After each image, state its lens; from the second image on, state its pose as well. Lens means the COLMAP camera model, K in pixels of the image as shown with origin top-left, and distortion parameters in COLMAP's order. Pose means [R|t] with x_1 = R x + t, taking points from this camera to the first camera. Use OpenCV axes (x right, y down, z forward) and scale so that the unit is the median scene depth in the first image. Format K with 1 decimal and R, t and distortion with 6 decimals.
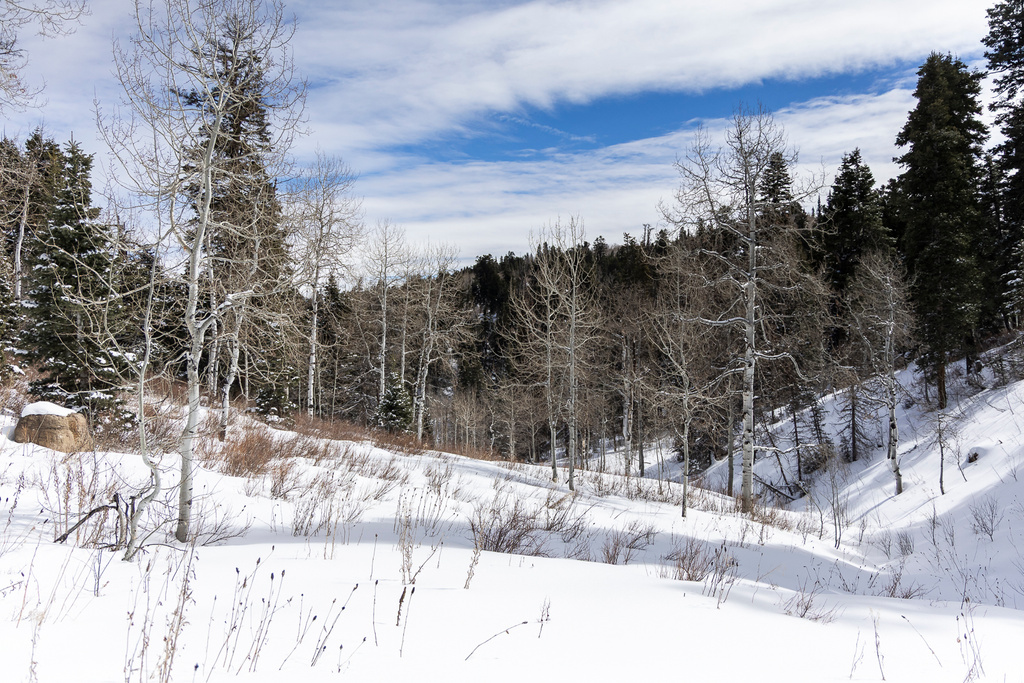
lens RADIAL K [[813.2, 0, 512.0], [0, 813.2, 341.5], [0, 0, 1]] dist [-0.000475, 0.005717]
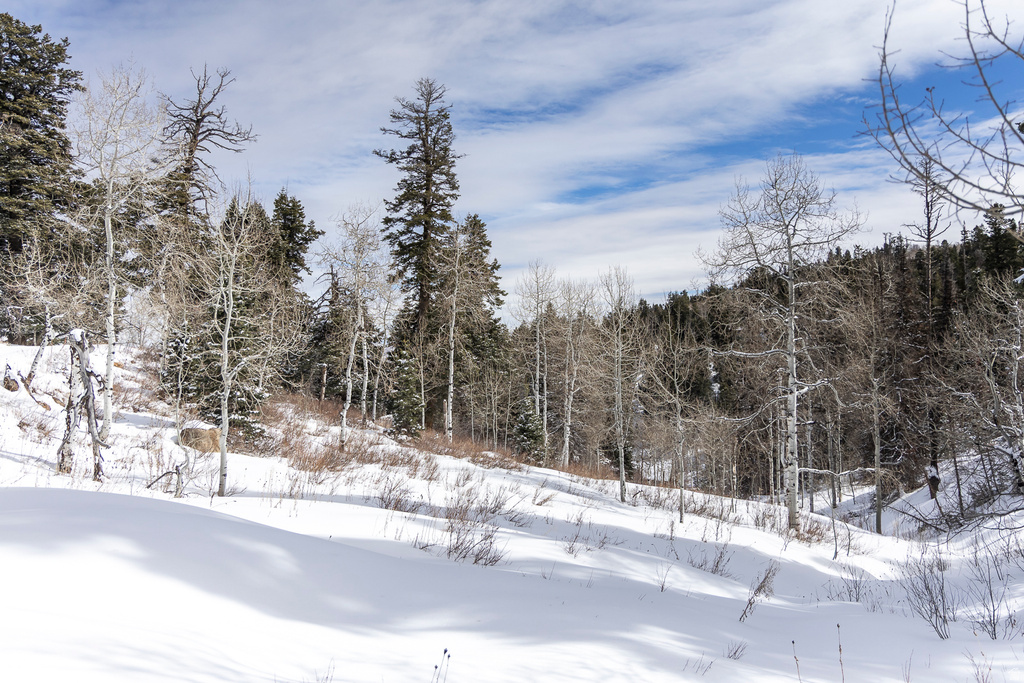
lens RADIAL K [[899.8, 0, 512.0], [0, 899.8, 341.5], [0, 0, 1]] dist [0.003357, 0.008102]
pose [[0.947437, -0.023193, -0.319102, 0.301488], [0.015235, 0.999508, -0.027411, -0.011116], [0.319580, 0.021108, 0.947324, -0.242961]]
